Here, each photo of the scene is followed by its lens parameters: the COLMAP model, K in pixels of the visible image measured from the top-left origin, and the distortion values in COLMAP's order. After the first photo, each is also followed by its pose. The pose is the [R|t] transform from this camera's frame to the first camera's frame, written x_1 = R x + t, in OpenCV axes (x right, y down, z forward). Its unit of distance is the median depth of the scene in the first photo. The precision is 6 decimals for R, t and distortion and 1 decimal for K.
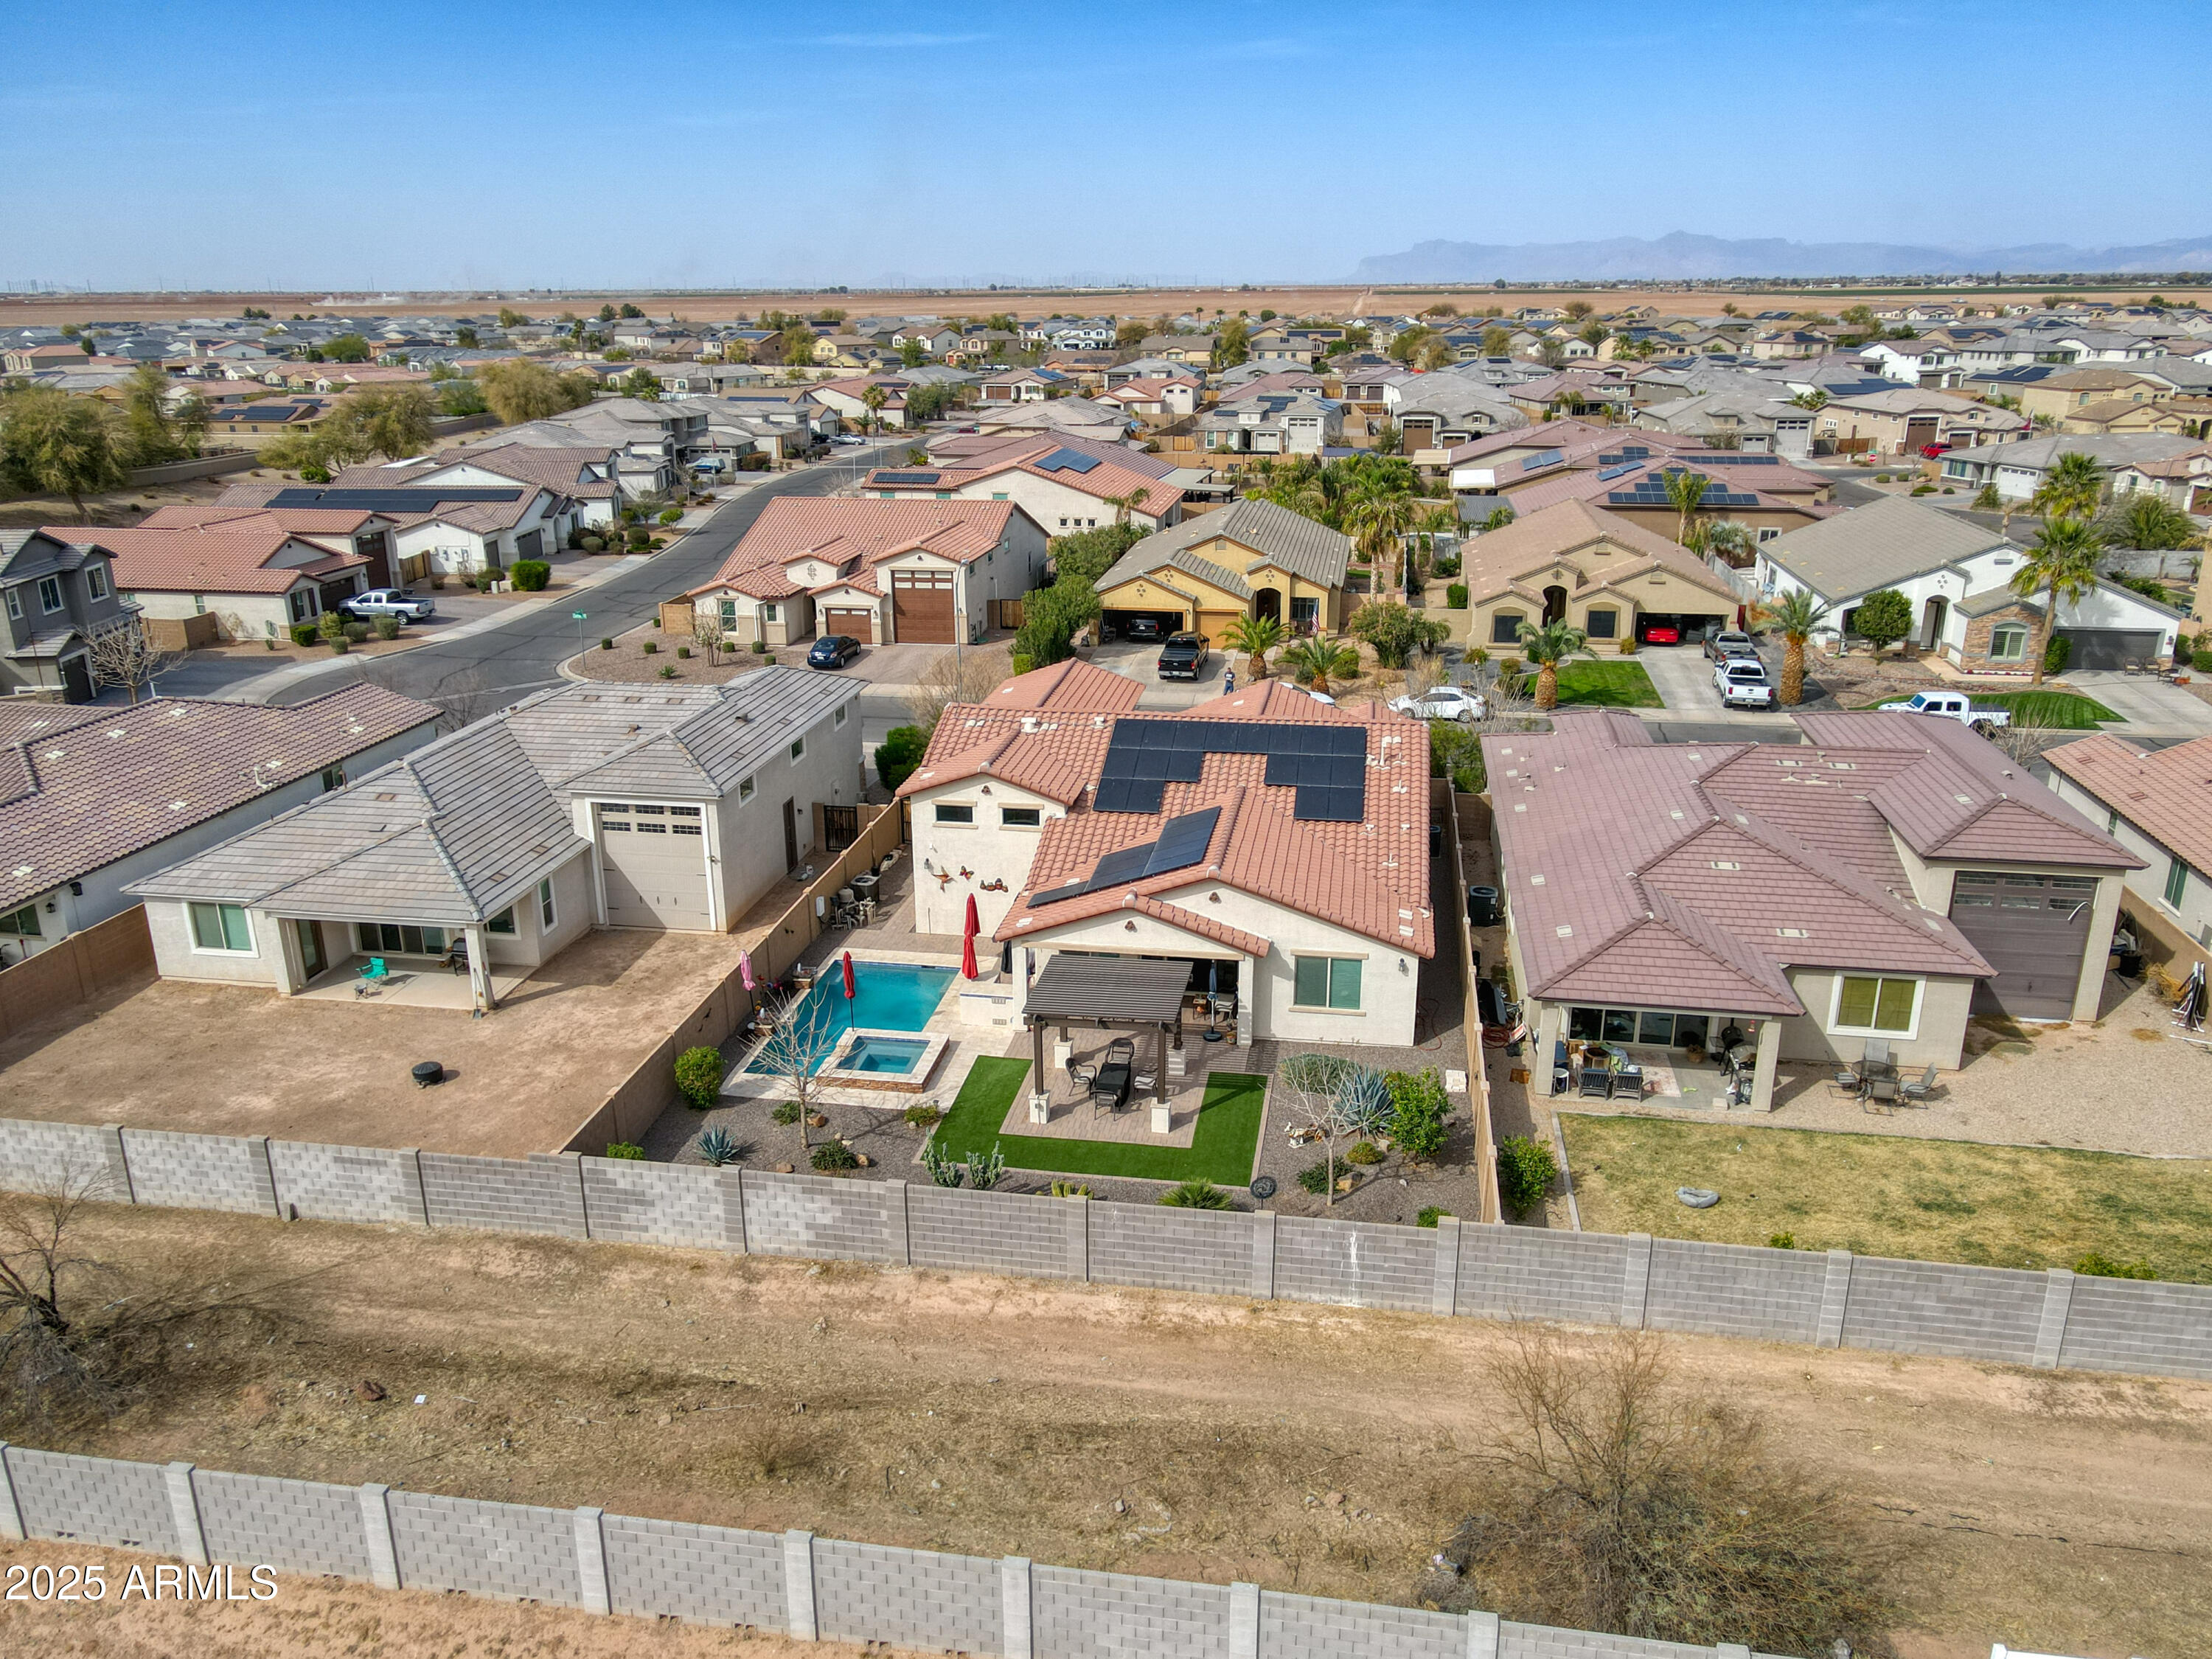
lens RADIAL K [[1619.0, 0, 1102.5], [0, 1619.0, 873.0], [0, 0, 1]] dist [-0.023479, 0.070077]
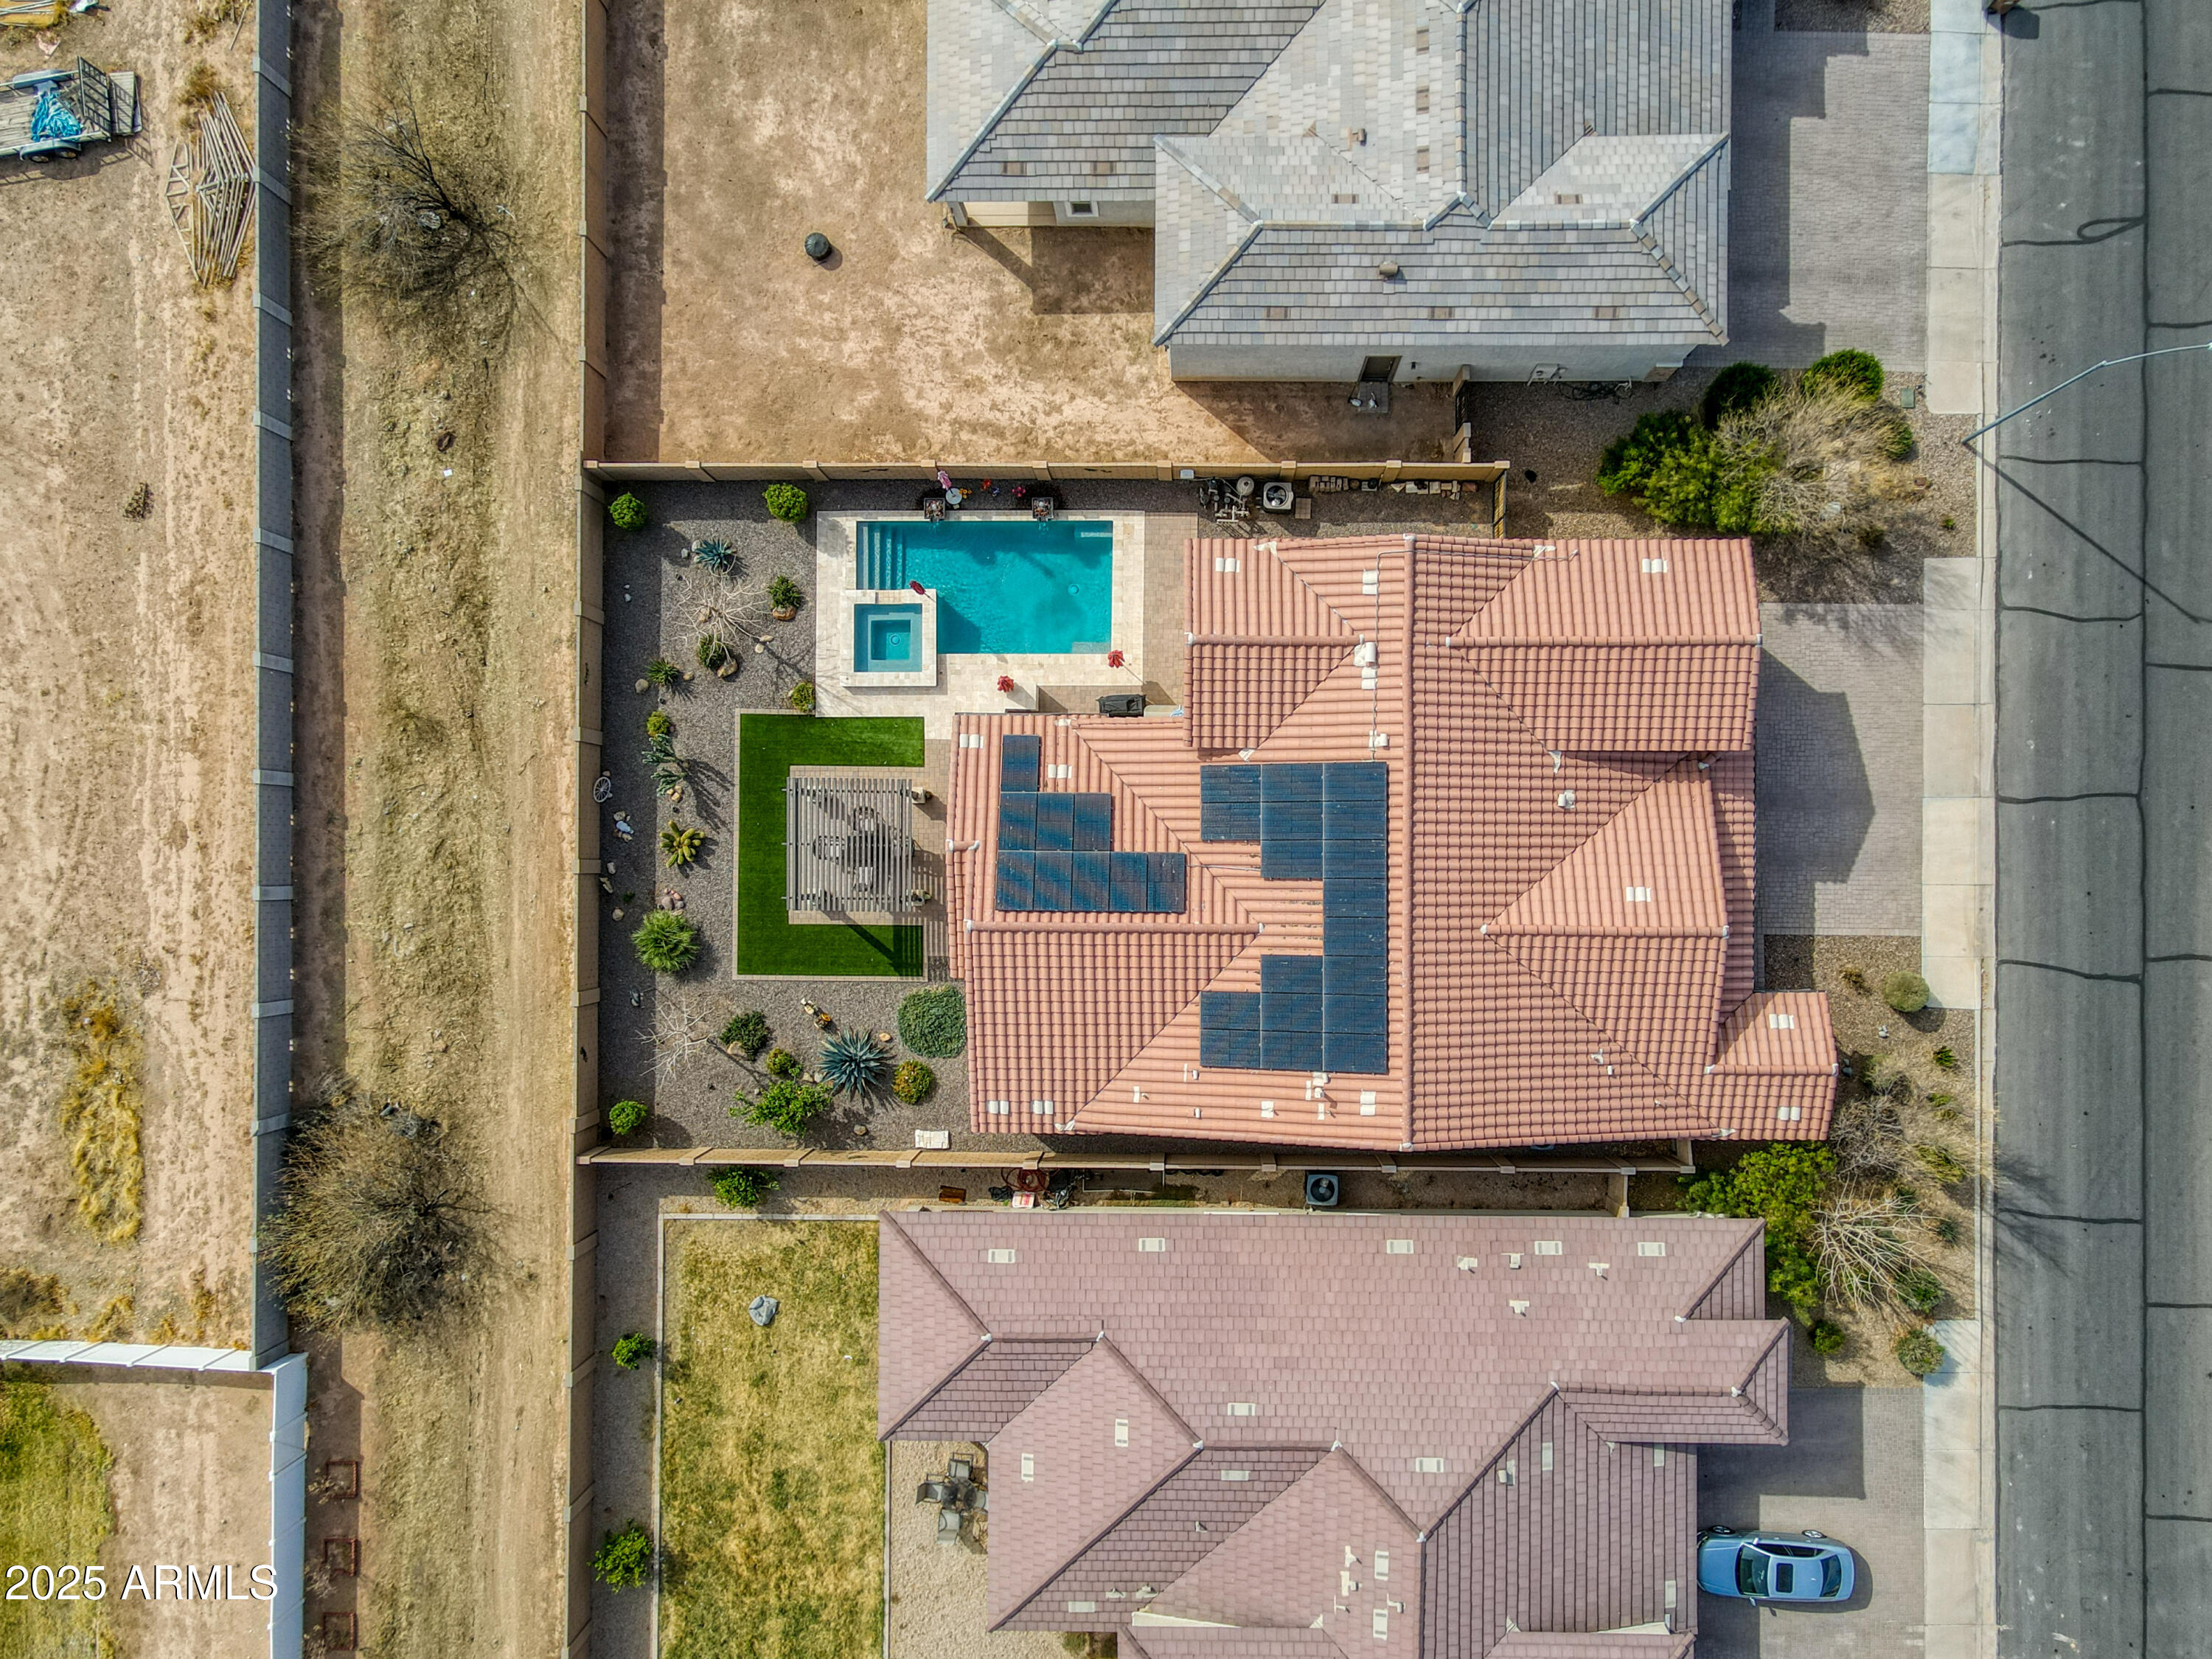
lens RADIAL K [[1615.6, 0, 1115.2], [0, 1615.6, 839.2], [0, 0, 1]] dist [0.013956, 0.006888]
pose [[0.163681, 0.986511, -0.002187, 0.025646], [-0.322248, 0.055563, 0.945023, -0.825558], [0.932397, -0.153978, 0.326995, 0.629941]]
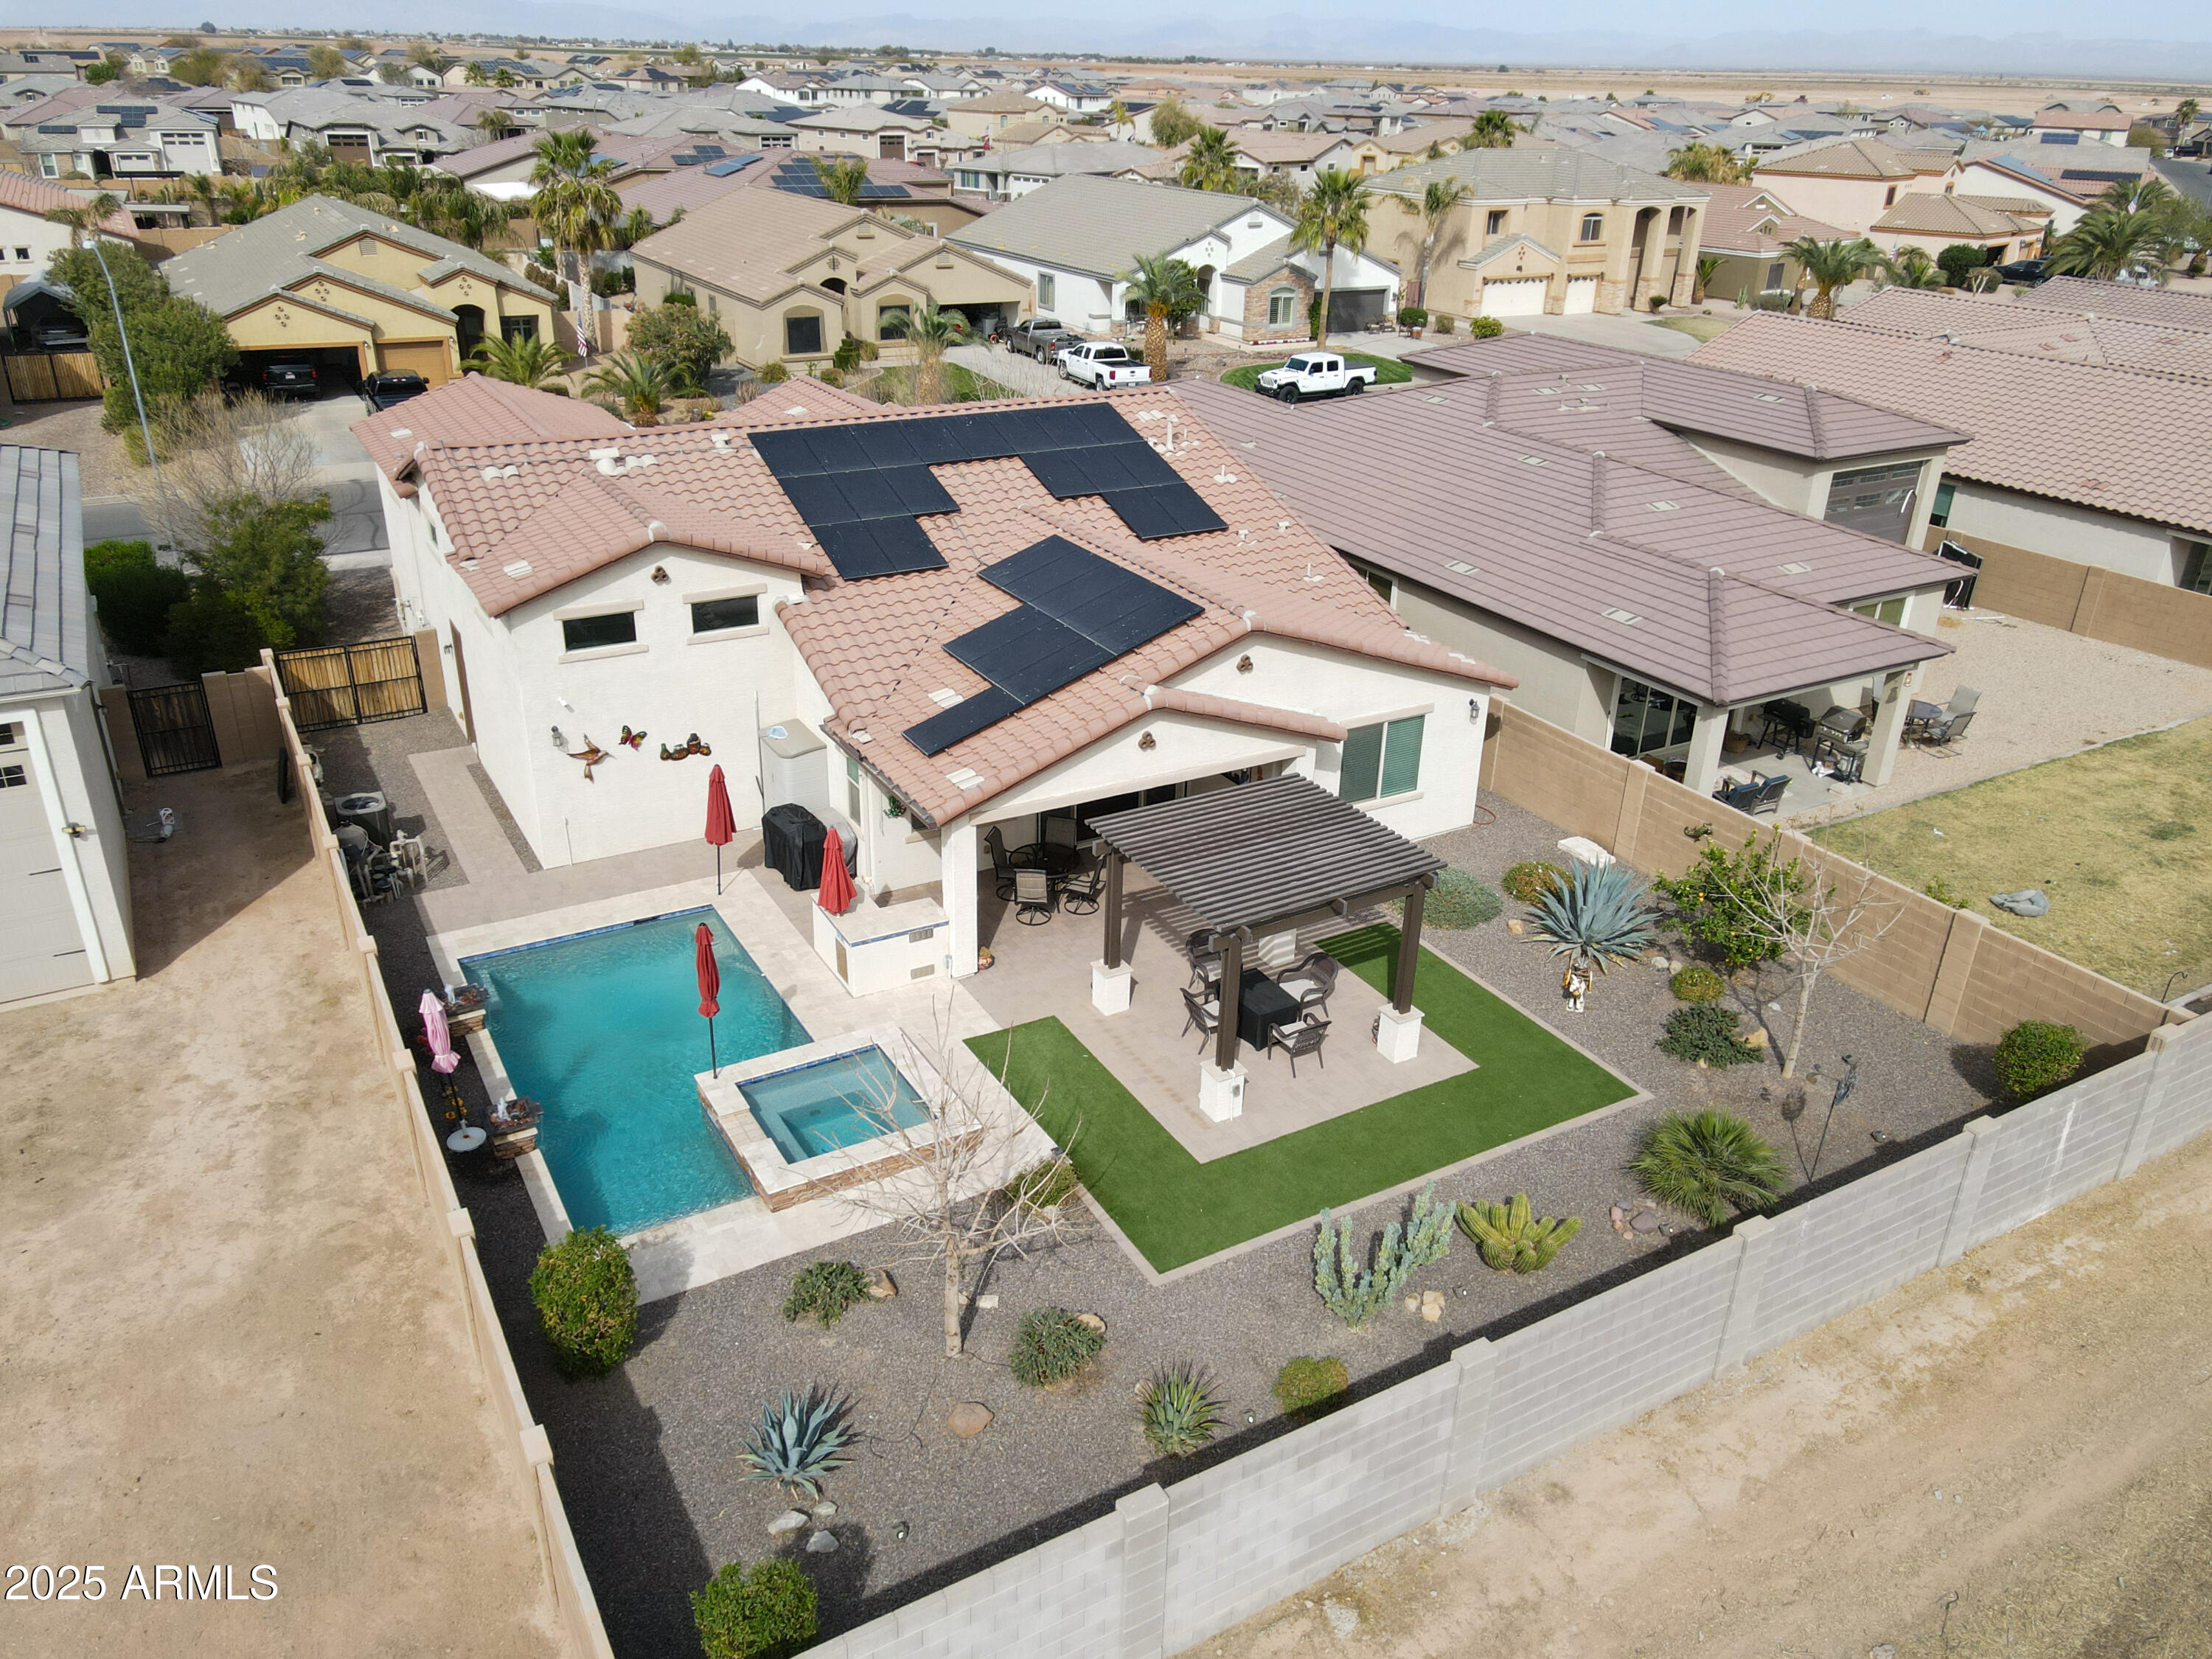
lens RADIAL K [[1616.2, 0, 1112.8], [0, 1616.2, 839.1], [0, 0, 1]] dist [0.024947, -0.012194]
pose [[0.767425, -0.253524, 0.588883, -0.284181], [0.190597, 0.967185, 0.168006, -0.027122], [-0.612153, -0.016693, 0.790563, 0.462846]]
